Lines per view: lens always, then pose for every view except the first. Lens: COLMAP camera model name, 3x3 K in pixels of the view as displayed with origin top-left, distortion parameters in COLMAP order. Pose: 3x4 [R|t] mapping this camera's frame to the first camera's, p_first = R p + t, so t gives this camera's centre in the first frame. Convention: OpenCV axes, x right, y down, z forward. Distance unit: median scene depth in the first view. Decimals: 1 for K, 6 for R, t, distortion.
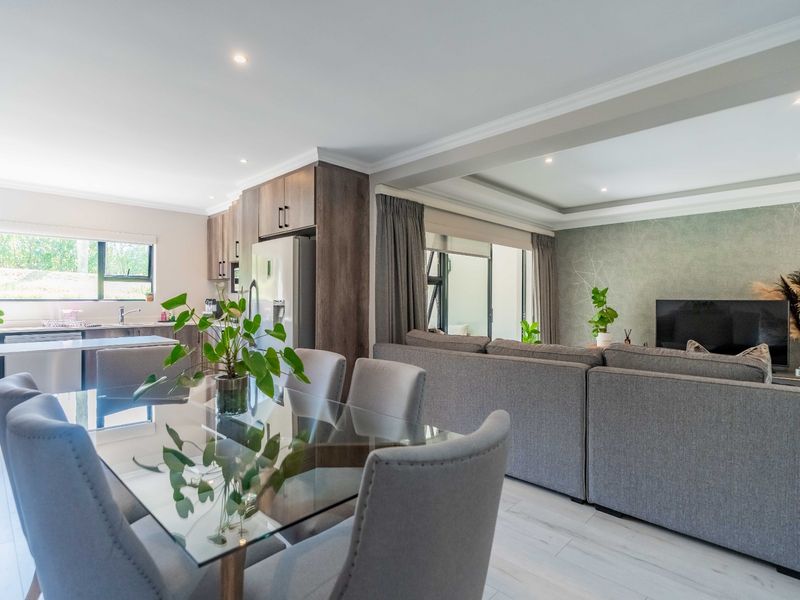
lens RADIAL K [[419.9, 0, 399.3], [0, 419.9, 300.4], [0, 0, 1]] dist [-0.003922, 0.003646]
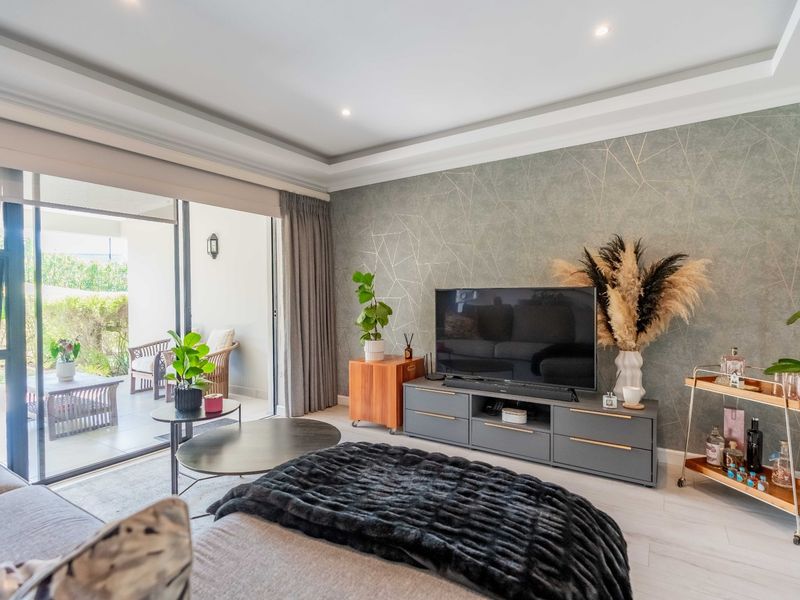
lens RADIAL K [[419.9, 0, 406.9], [0, 419.9, 300.2], [0, 0, 1]] dist [-0.003922, 0.003646]
pose [[0.980445, -0.015634, 0.196169, 0.449992], [0.013734, 0.999845, 0.011042, 0.007865], [-0.196311, -0.008131, 0.980508, 0.370930]]
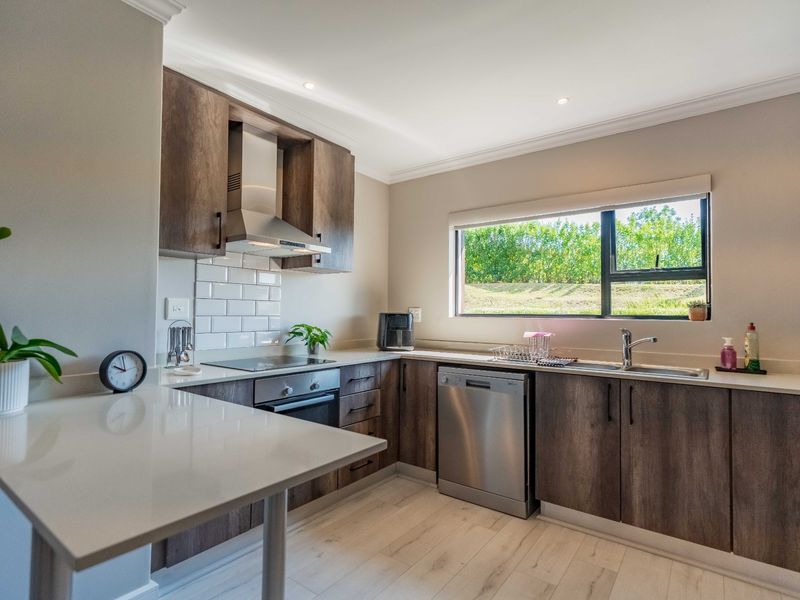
lens RADIAL K [[419.9, 0, 393.2], [0, 419.9, 301.5], [0, 0, 1]] dist [-0.003922, 0.003646]
pose [[0.124441, -0.028244, -0.991825, -0.198790], [-0.012241, 0.999475, -0.029998, -0.001064], [0.992152, 0.015874, 0.124029, 0.650469]]
